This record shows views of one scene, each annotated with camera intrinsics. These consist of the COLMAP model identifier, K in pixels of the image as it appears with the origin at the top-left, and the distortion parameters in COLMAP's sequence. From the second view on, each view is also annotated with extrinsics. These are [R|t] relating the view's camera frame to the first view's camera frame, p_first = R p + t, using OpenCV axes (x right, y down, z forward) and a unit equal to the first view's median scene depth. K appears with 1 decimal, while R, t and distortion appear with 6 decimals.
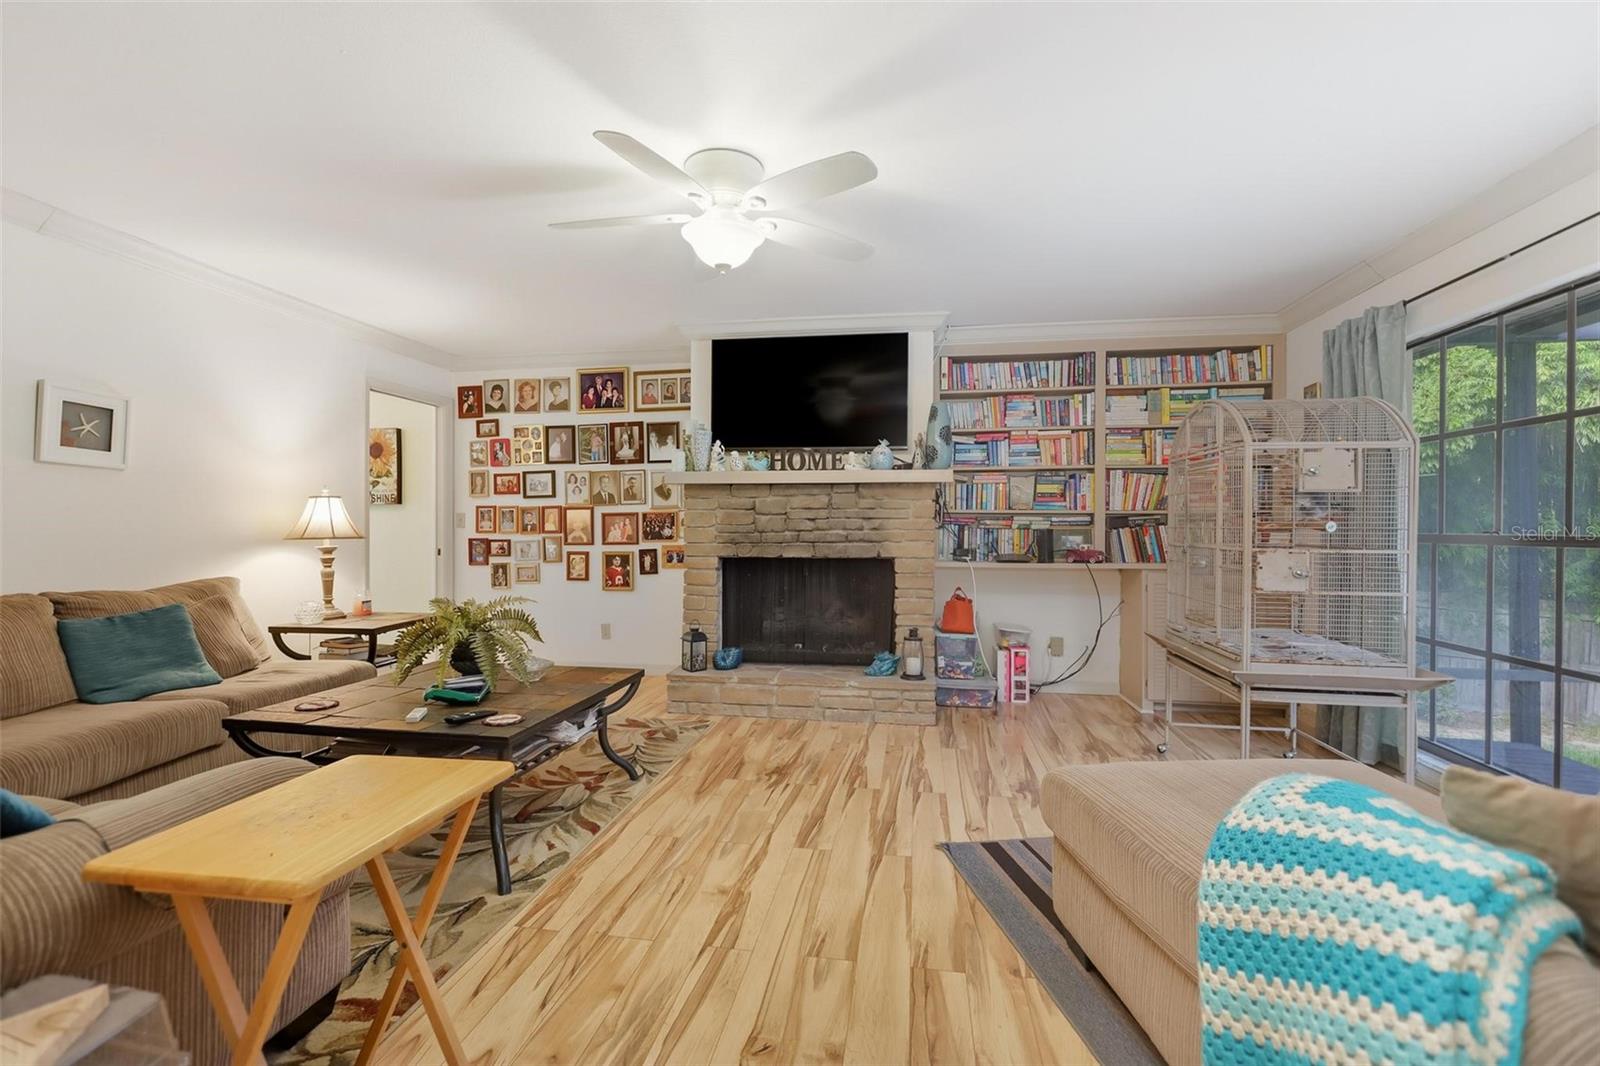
lens RADIAL K [[705.2, 0, 793.4], [0, 705.2, 529.0], [0, 0, 1]] dist [-0.001817, -0.000102]
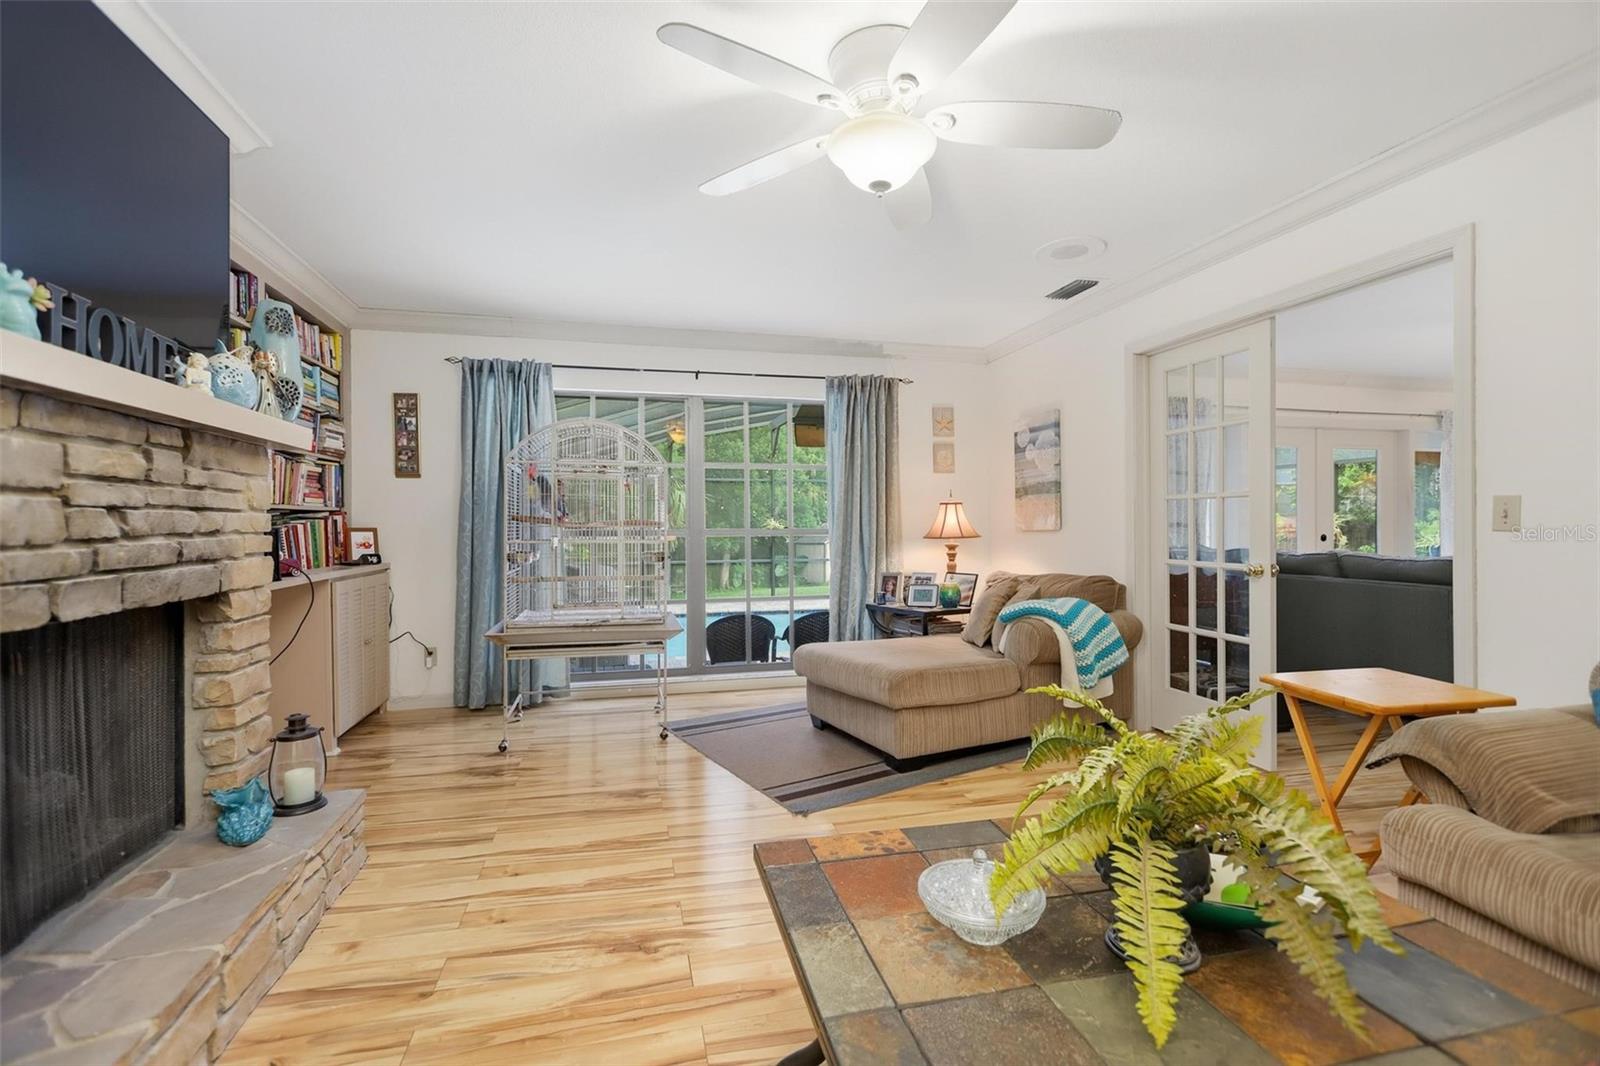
lens RADIAL K [[705.2, 0, 793.4], [0, 705.2, 529.0], [0, 0, 1]] dist [-0.001817, -0.000102]
pose [[-0.411005, -0.005647, 0.911616, -0.564653], [0.000331, 0.999980, 0.006344, -0.006389], [-0.911633, 0.002909, -0.410995, 1.036397]]
